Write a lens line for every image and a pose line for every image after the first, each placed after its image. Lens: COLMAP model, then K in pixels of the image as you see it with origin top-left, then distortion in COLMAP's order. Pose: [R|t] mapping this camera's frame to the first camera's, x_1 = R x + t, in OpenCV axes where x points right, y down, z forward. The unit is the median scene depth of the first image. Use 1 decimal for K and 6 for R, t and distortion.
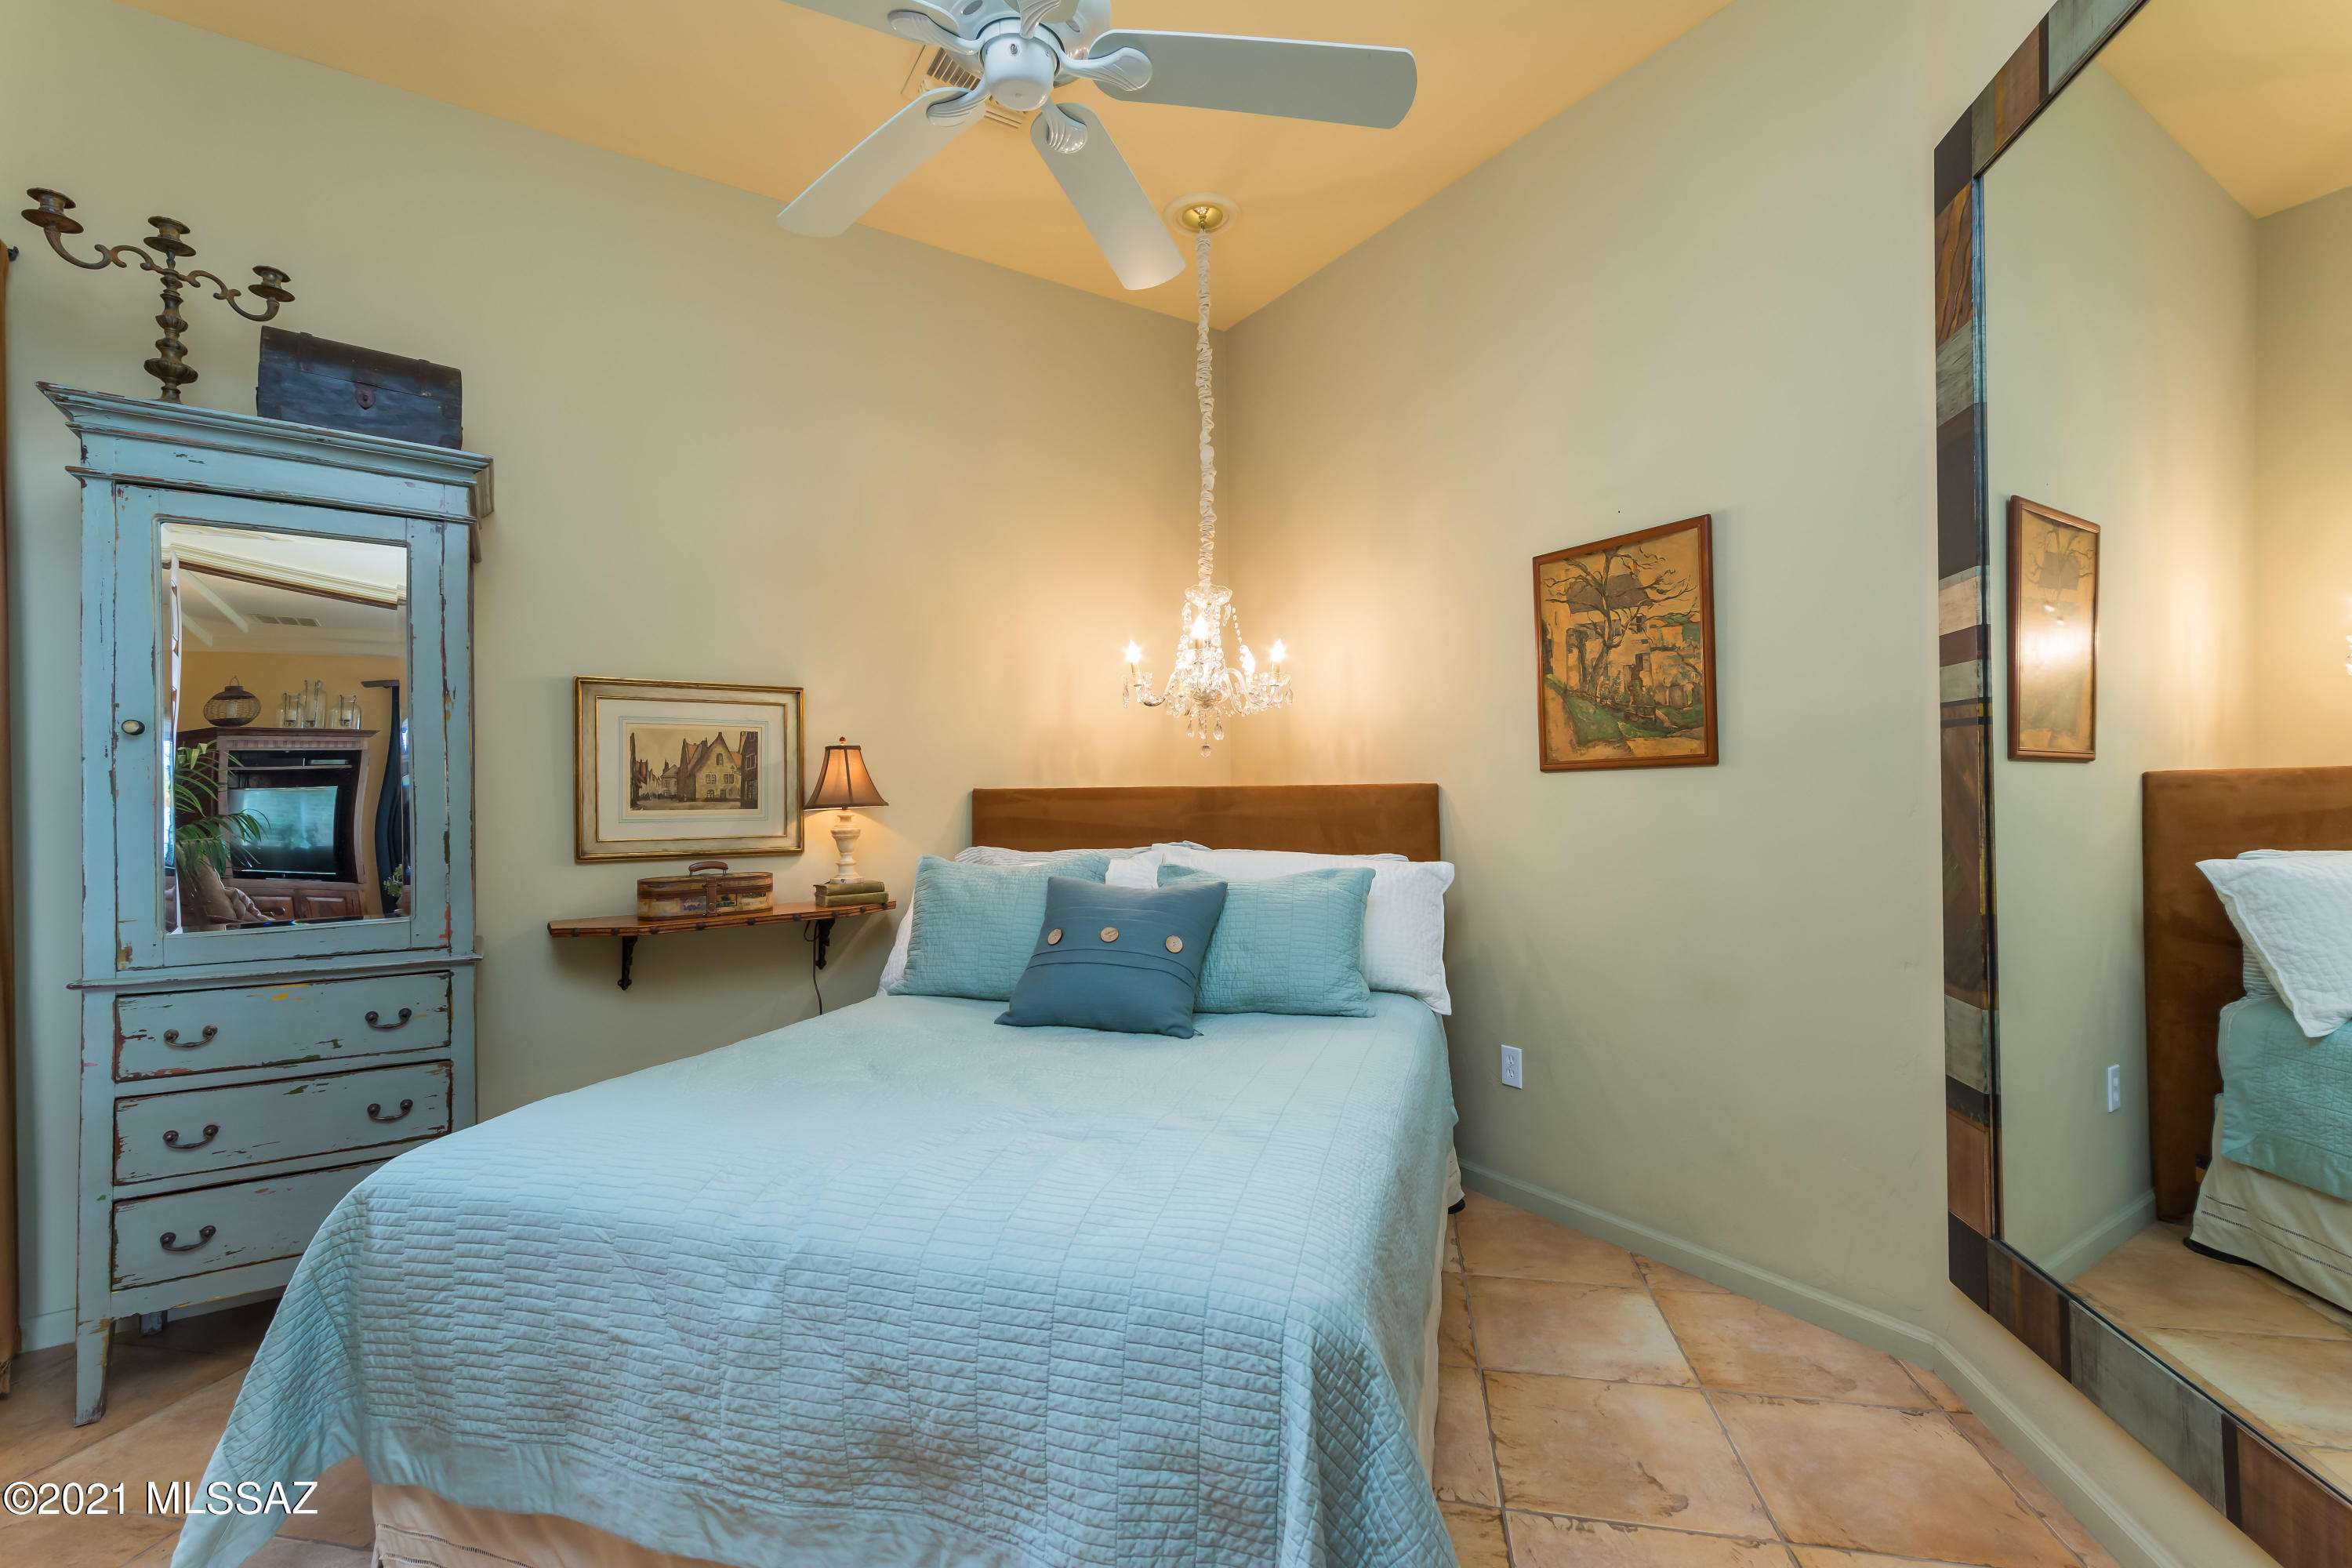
lens RADIAL K [[1024.2, 0, 1165.3], [0, 1024.2, 790.4], [0, 0, 1]] dist [-0.004854, 0.003166]
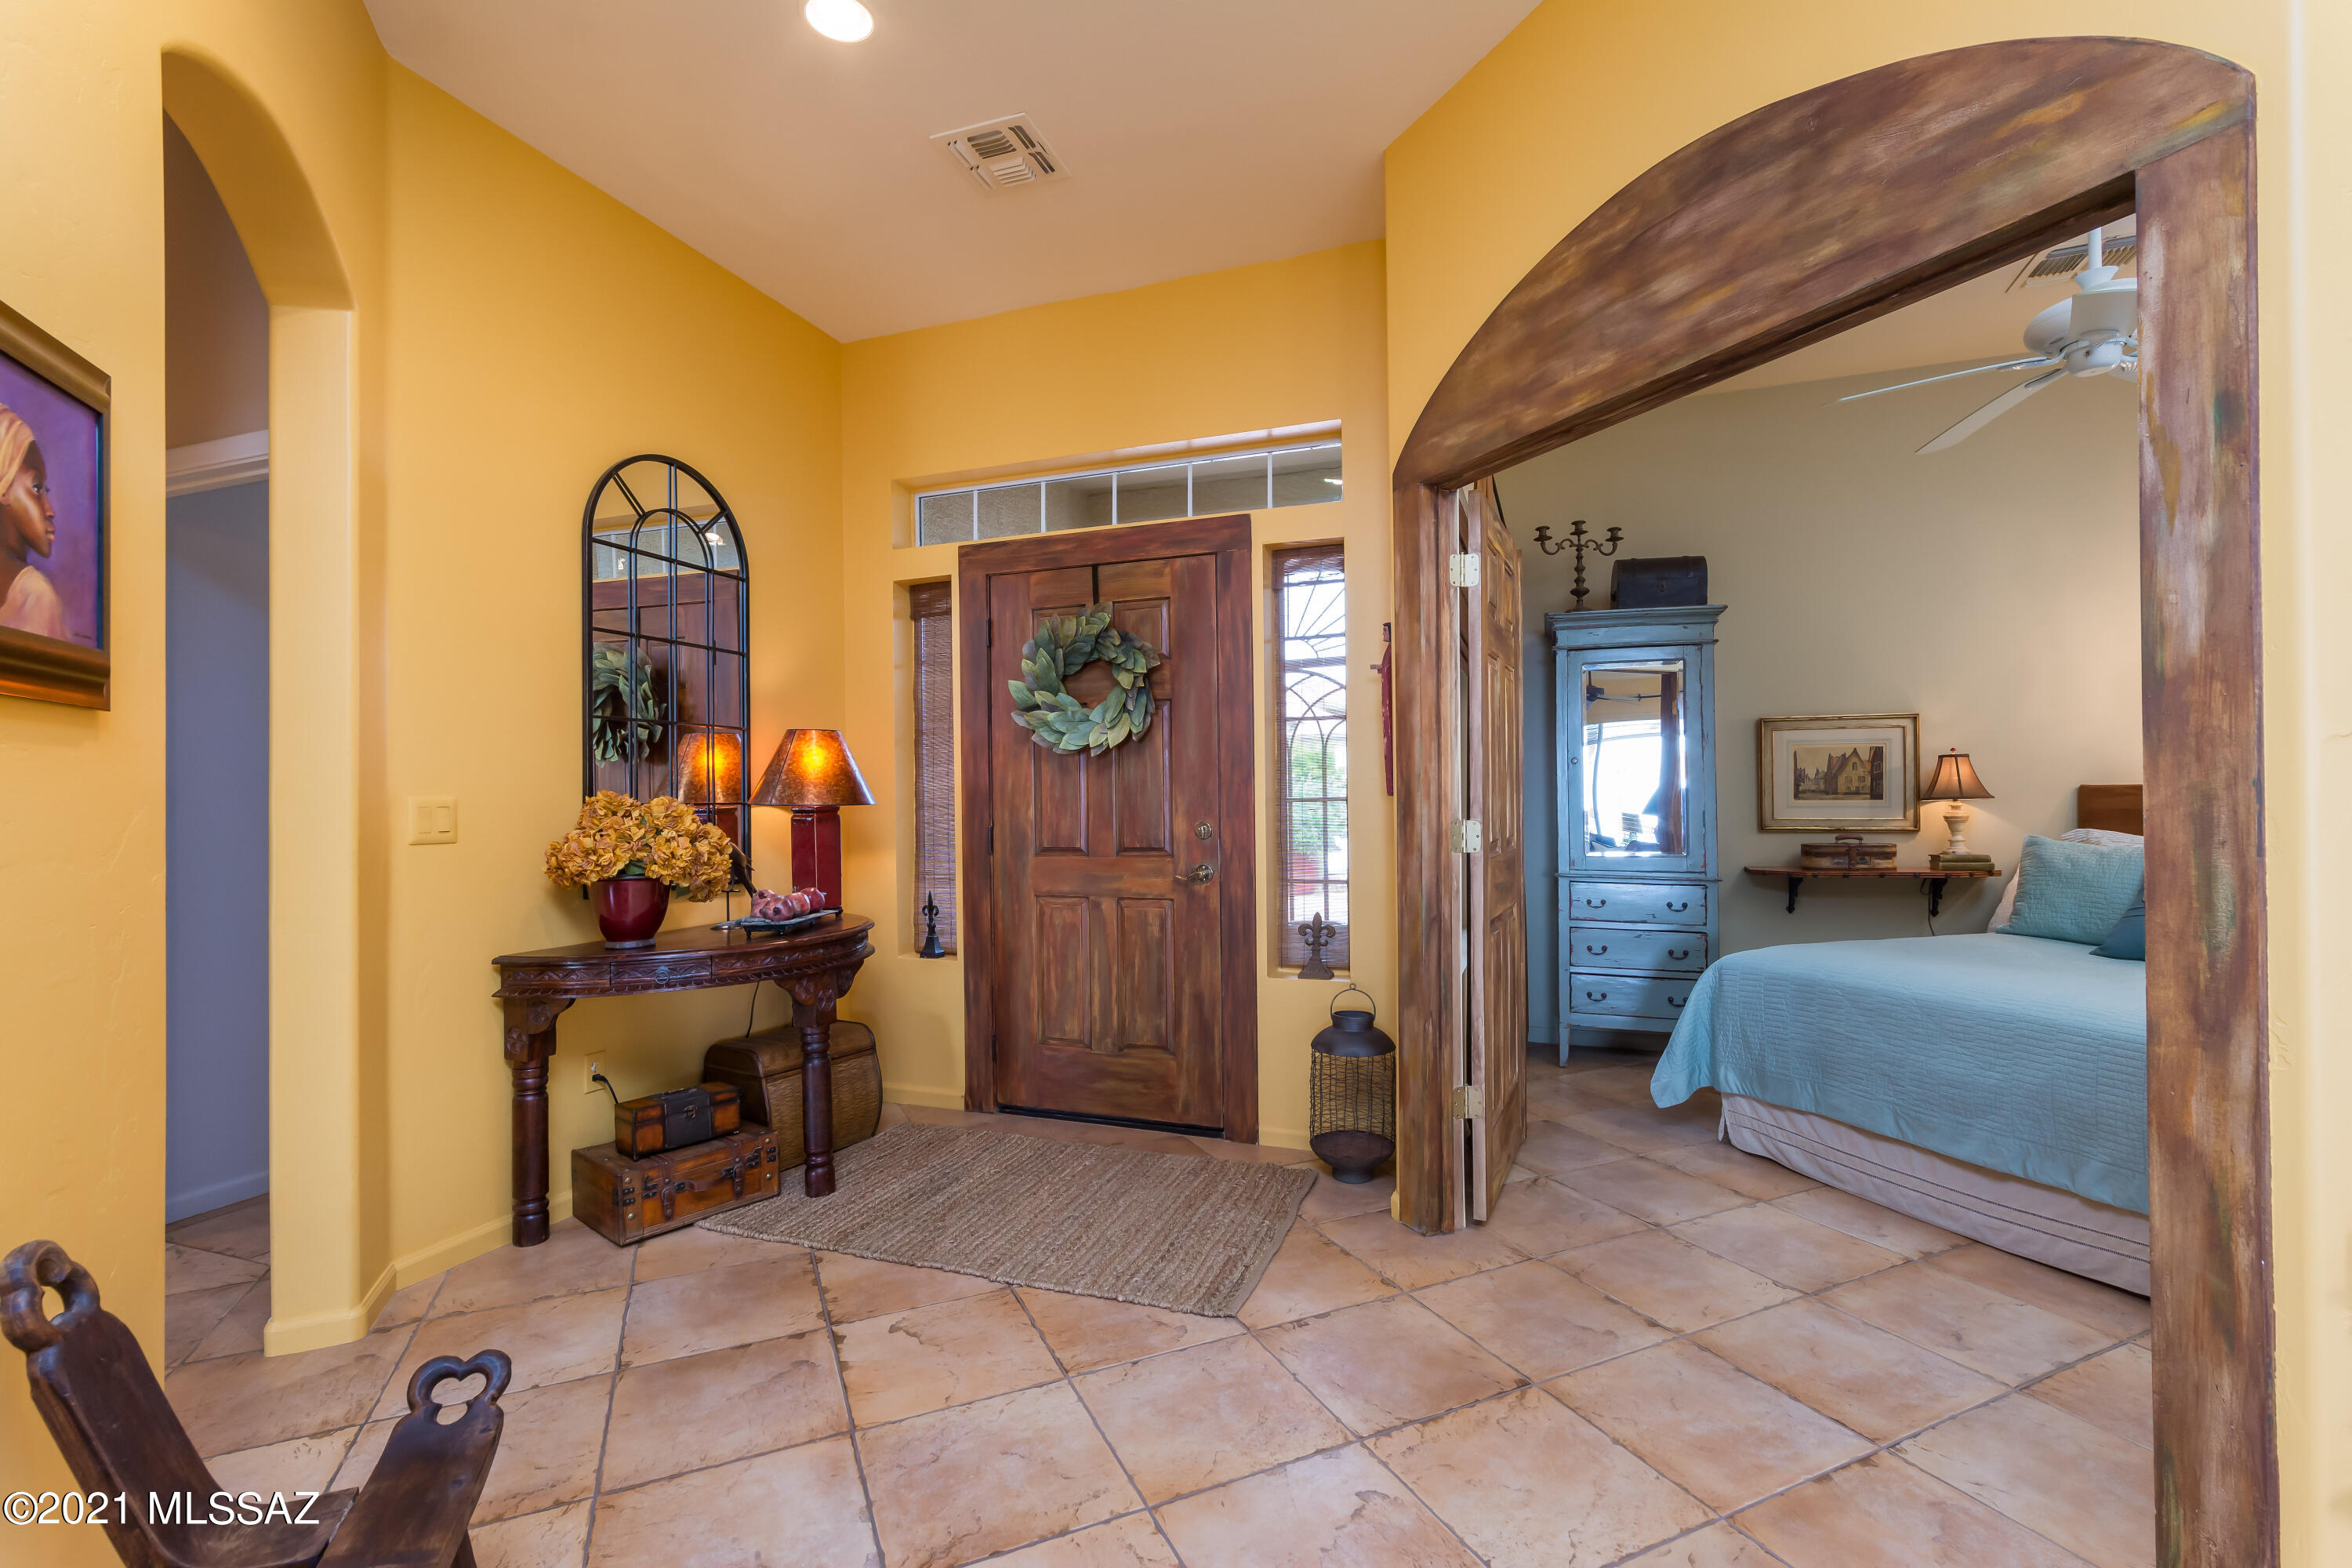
lens RADIAL K [[1024.2, 0, 1181.7], [0, 1024.2, 798.7], [0, 0, 1]] dist [-0.004854, 0.003166]
pose [[0.596293, 0.001644, -0.802766, 0.177013], [0.005737, 0.999964, 0.006309, 0.001707], [0.802747, -0.008367, 0.596261, -0.683222]]
